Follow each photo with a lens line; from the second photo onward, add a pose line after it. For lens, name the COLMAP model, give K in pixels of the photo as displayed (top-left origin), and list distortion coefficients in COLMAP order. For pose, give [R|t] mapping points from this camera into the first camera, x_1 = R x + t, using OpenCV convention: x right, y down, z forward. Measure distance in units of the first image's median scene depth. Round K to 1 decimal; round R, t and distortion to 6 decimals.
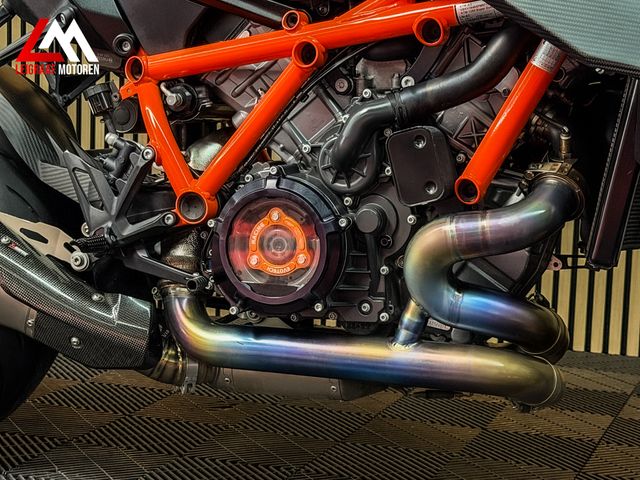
lens RADIAL K [[1389.7, 0, 320.0], [0, 1389.7, 240.0], [0, 0, 1]] dist [0.103926, 0.333266]
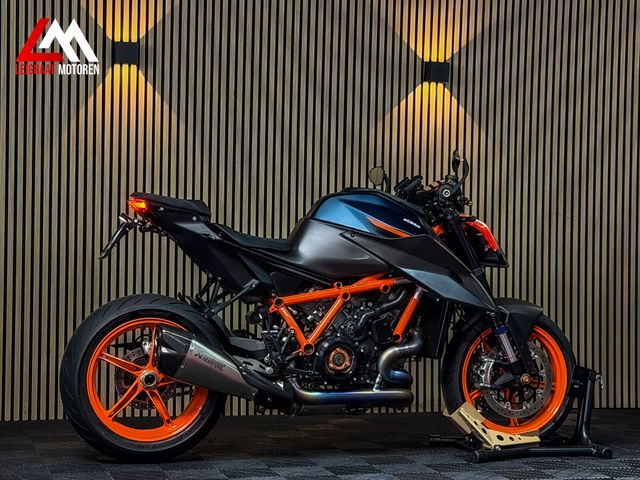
lens RADIAL K [[1389.7, 0, 320.0], [0, 1389.7, 240.0], [0, 0, 1]] dist [0.103926, 0.333266]
pose [[0.807791, -0.013840, 0.589306, -1.754103], [0.073995, 0.994197, -0.078080, -0.020928], [-0.584806, 0.106678, 0.804128, -1.361453]]
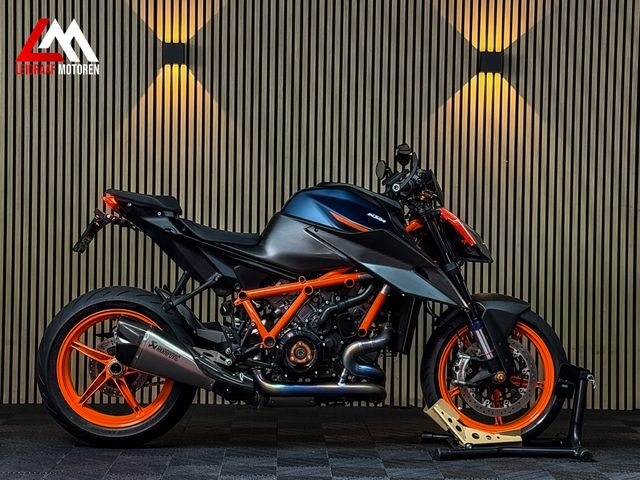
lens RADIAL K [[1389.7, 0, 320.0], [0, 1389.7, 240.0], [0, 0, 1]] dist [0.103926, 0.333266]
pose [[0.927027, -0.016759, 0.374620, -1.077566], [0.052846, 0.994870, -0.086265, 0.021404], [-0.371253, 0.099767, 0.923157, -1.767600]]
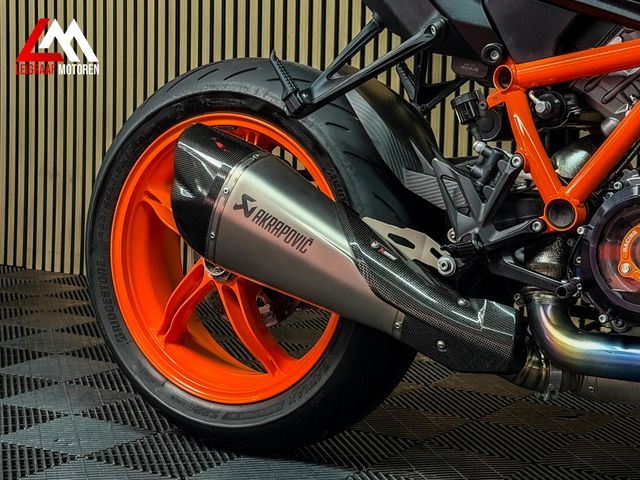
lens RADIAL K [[1389.7, 0, 320.0], [0, 1389.7, 240.0], [0, 0, 1]] dist [0.103926, 0.333266]
pose [[0.978308, 0.012362, -0.206788, -0.052475], [-0.013946, 0.999883, -0.006205, 0.003524], [0.206688, 0.008954, 0.978366, -0.017292]]
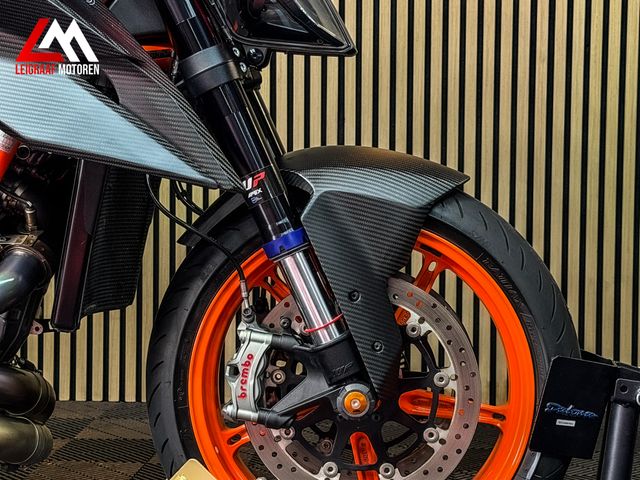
lens RADIAL K [[1389.7, 0, 320.0], [0, 1389.7, 240.0], [0, 0, 1]] dist [0.103926, 0.333266]
pose [[0.965515, -0.045608, 0.256320, 0.105855], [0.054428, 0.998141, -0.027421, -0.009046], [-0.254593, 0.040427, 0.966203, -0.089338]]
